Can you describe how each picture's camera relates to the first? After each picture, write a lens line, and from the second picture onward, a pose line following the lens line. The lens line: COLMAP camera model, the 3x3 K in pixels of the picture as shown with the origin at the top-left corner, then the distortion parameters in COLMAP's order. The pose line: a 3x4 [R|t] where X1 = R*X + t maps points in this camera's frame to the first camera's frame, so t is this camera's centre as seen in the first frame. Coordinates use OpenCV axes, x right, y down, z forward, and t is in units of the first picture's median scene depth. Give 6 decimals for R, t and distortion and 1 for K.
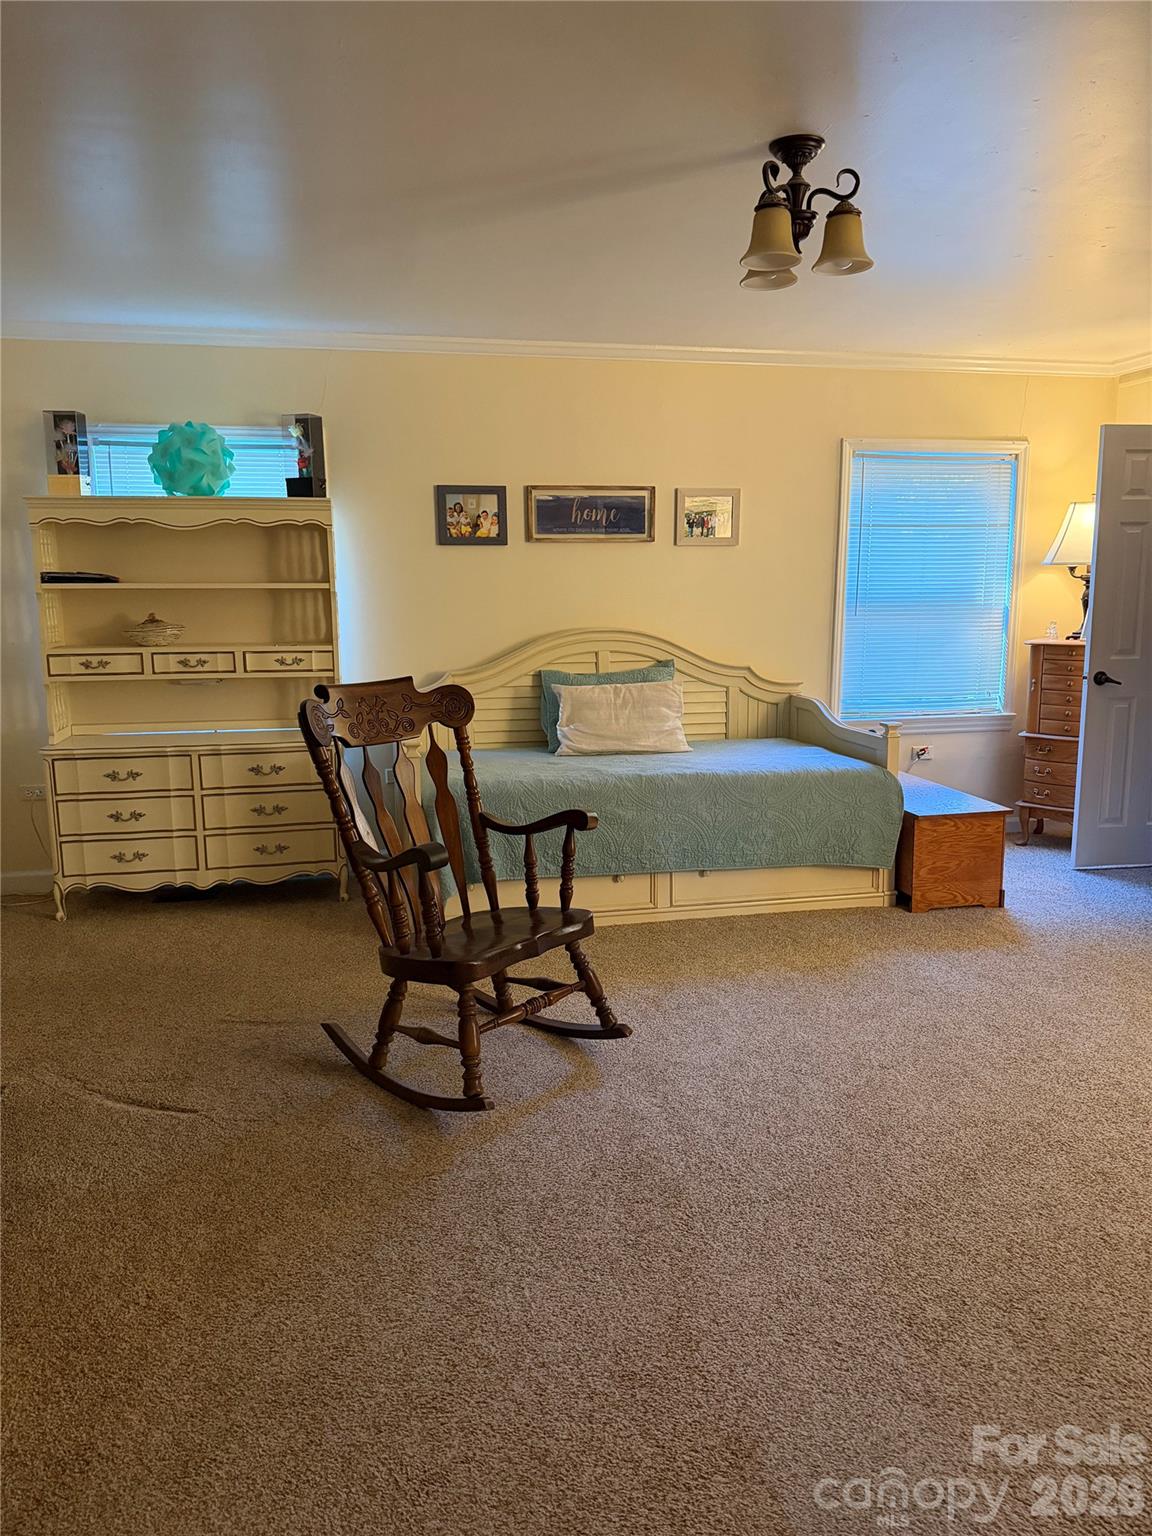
lens RADIAL K [[1103.4, 0, 568.9], [0, 1103.4, 769.3], [0, 0, 1]] dist [0.098843, -0.056587]
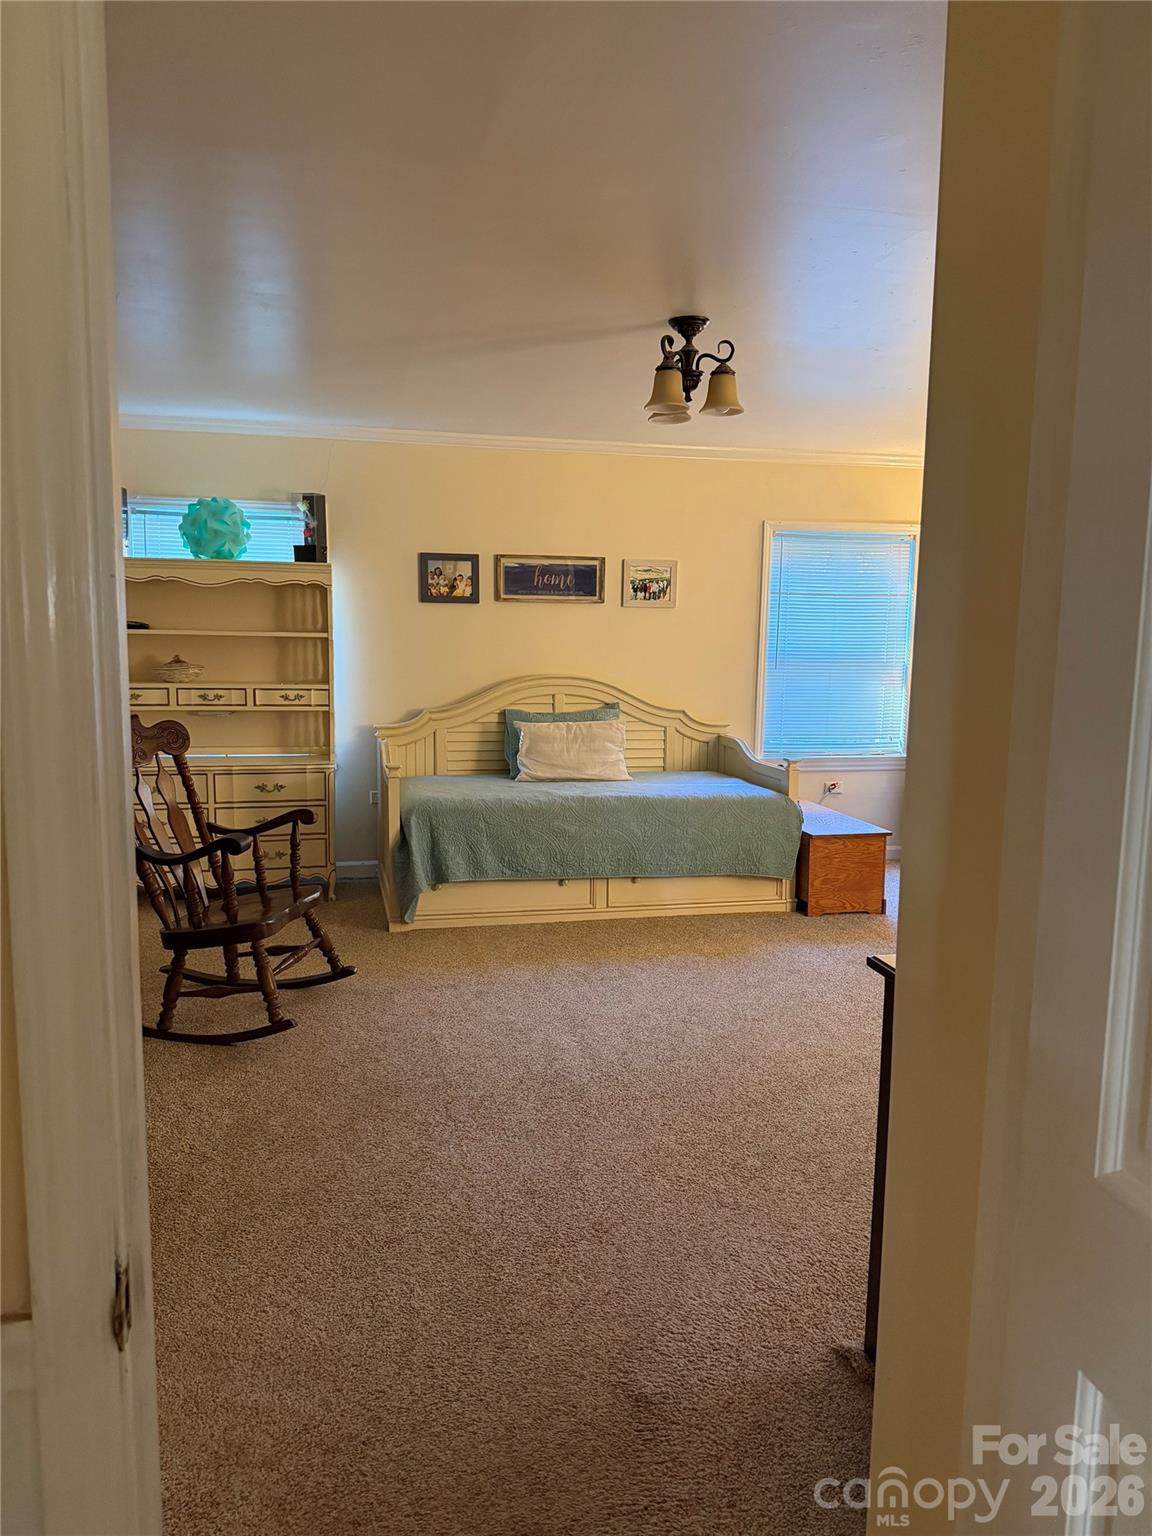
lens RADIAL K [[1103.4, 0, 571.1], [0, 1103.4, 776.6], [0, 0, 1]] dist [0.098843, -0.056587]
pose [[0.999715, 0.018766, 0.014752, 0.031736], [-0.018226, 0.999188, -0.035946, 0.025436], [-0.015415, 0.035666, 0.999245, -0.193393]]
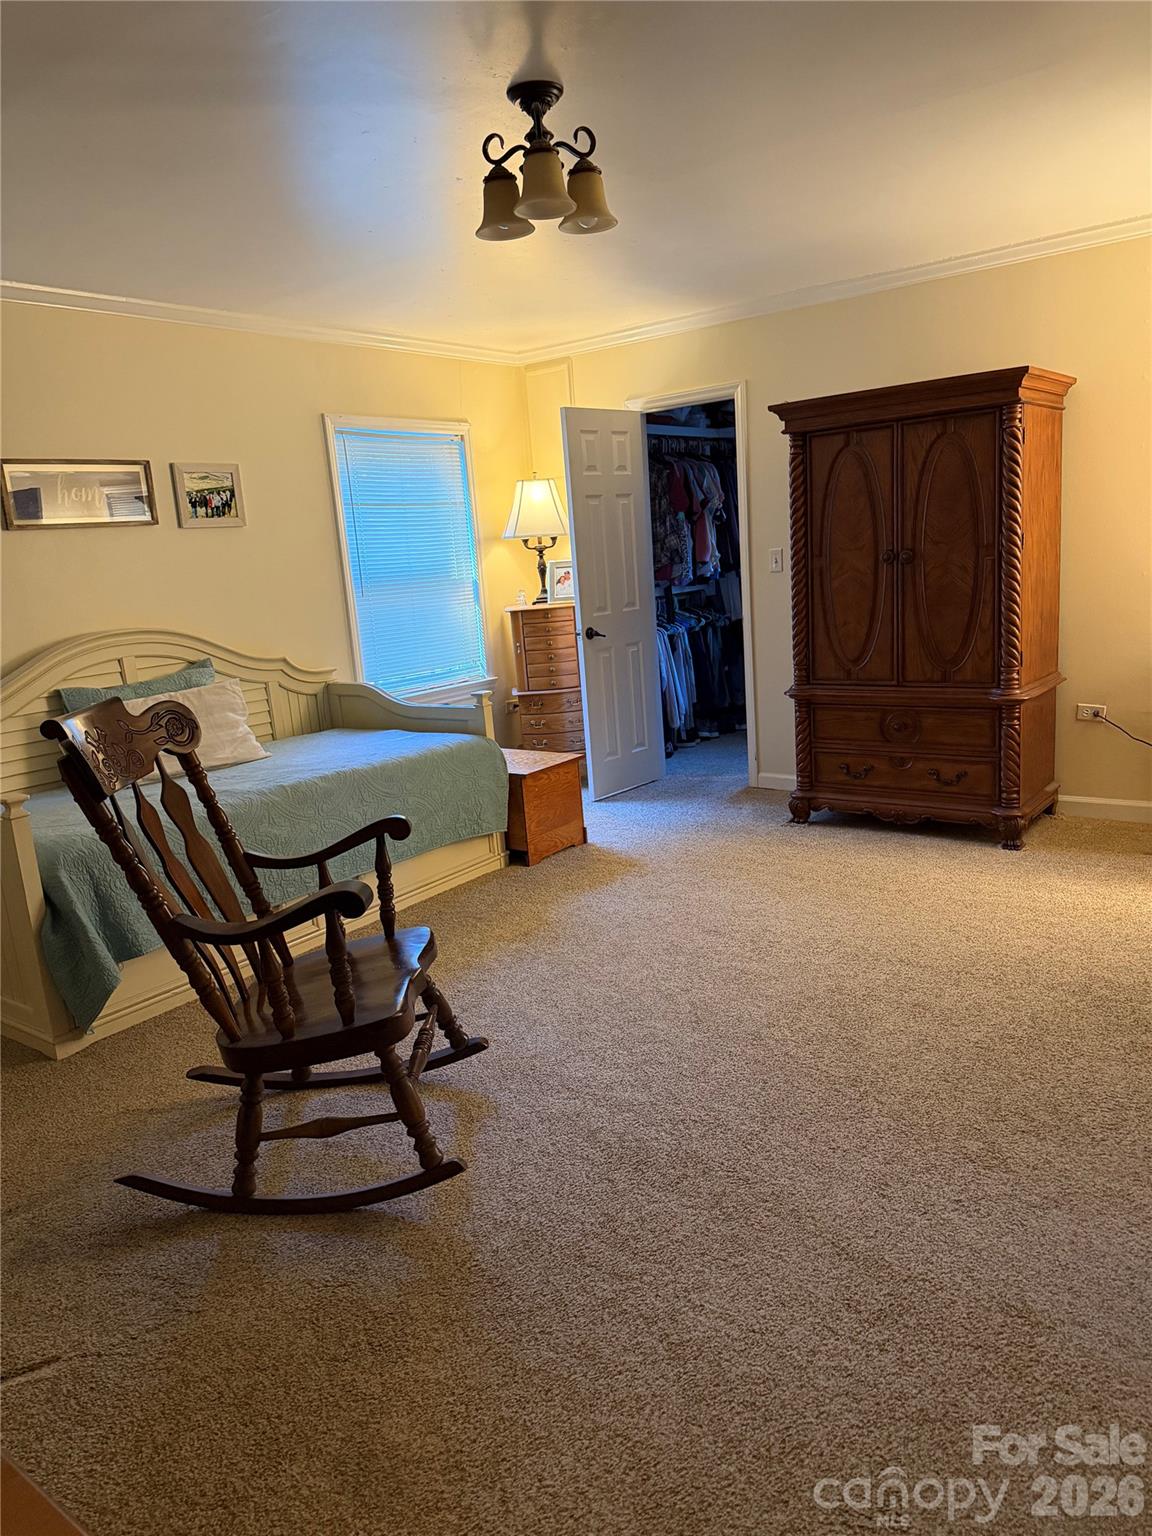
lens RADIAL K [[1103.4, 0, 569.5], [0, 1103.4, 777.6], [0, 0, 1]] dist [0.098843, -0.056587]
pose [[0.745598, -0.183581, 0.640611, -0.314618], [0.178084, 0.981235, 0.073925, -0.024623], [-0.642161, 0.058964, 0.764299, 0.168857]]
